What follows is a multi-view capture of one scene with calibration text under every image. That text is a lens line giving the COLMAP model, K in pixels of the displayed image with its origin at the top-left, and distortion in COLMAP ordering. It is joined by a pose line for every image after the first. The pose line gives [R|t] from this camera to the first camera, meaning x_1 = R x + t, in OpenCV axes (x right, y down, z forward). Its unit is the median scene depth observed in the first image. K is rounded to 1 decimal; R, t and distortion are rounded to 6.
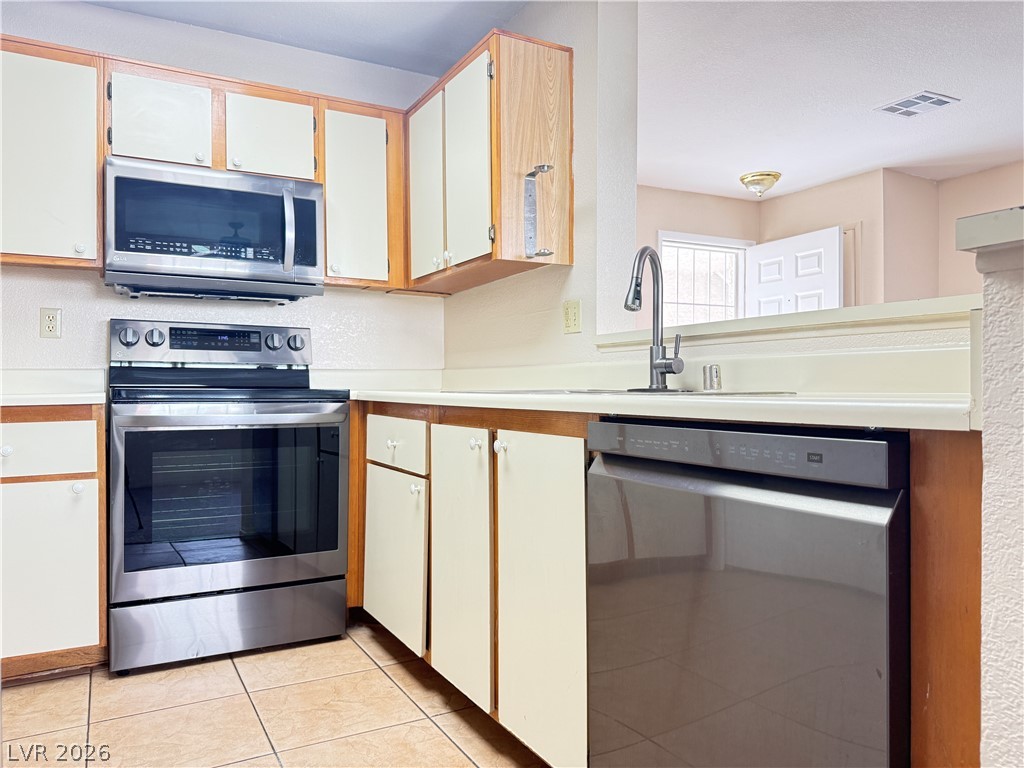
lens RADIAL K [[729.0, 0, 513.0], [0, 729.0, 383.7], [0, 0, 1]] dist [0.082506, -0.089484]
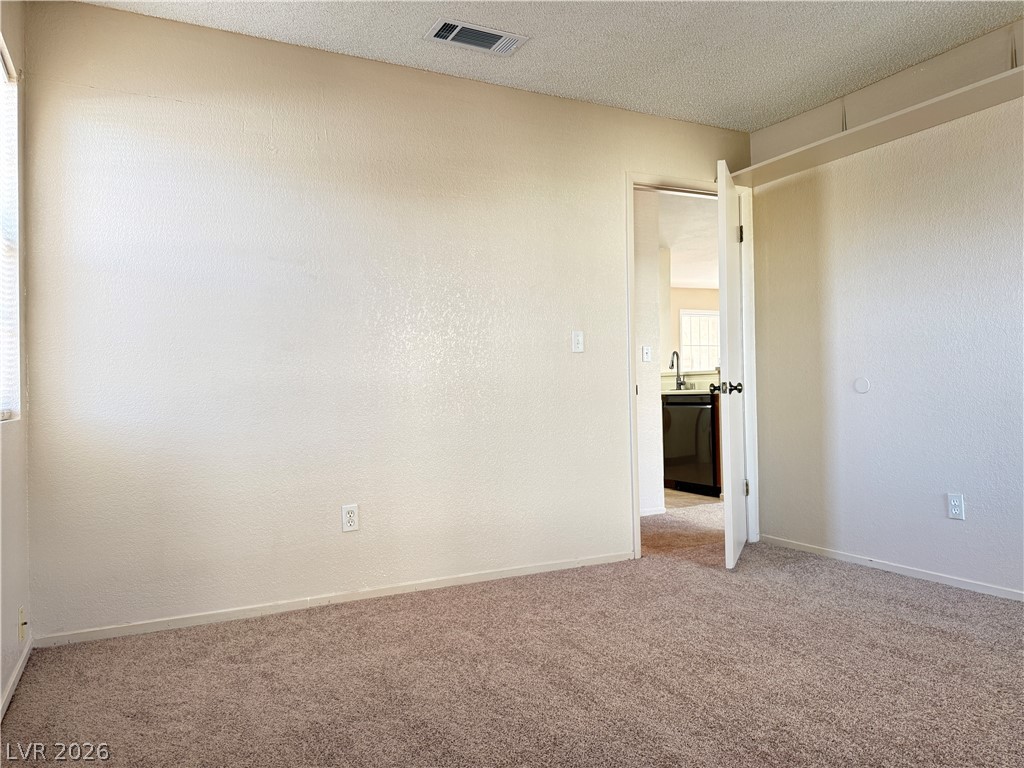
lens RADIAL K [[729.0, 0, 510.1], [0, 729.0, 384.0], [0, 0, 1]] dist [0.082506, -0.089484]
pose [[0.998949, -0.018898, -0.041757, -0.523221], [0.018673, 0.999809, -0.005779, -0.012433], [0.041858, 0.004993, 0.999111, -2.860284]]
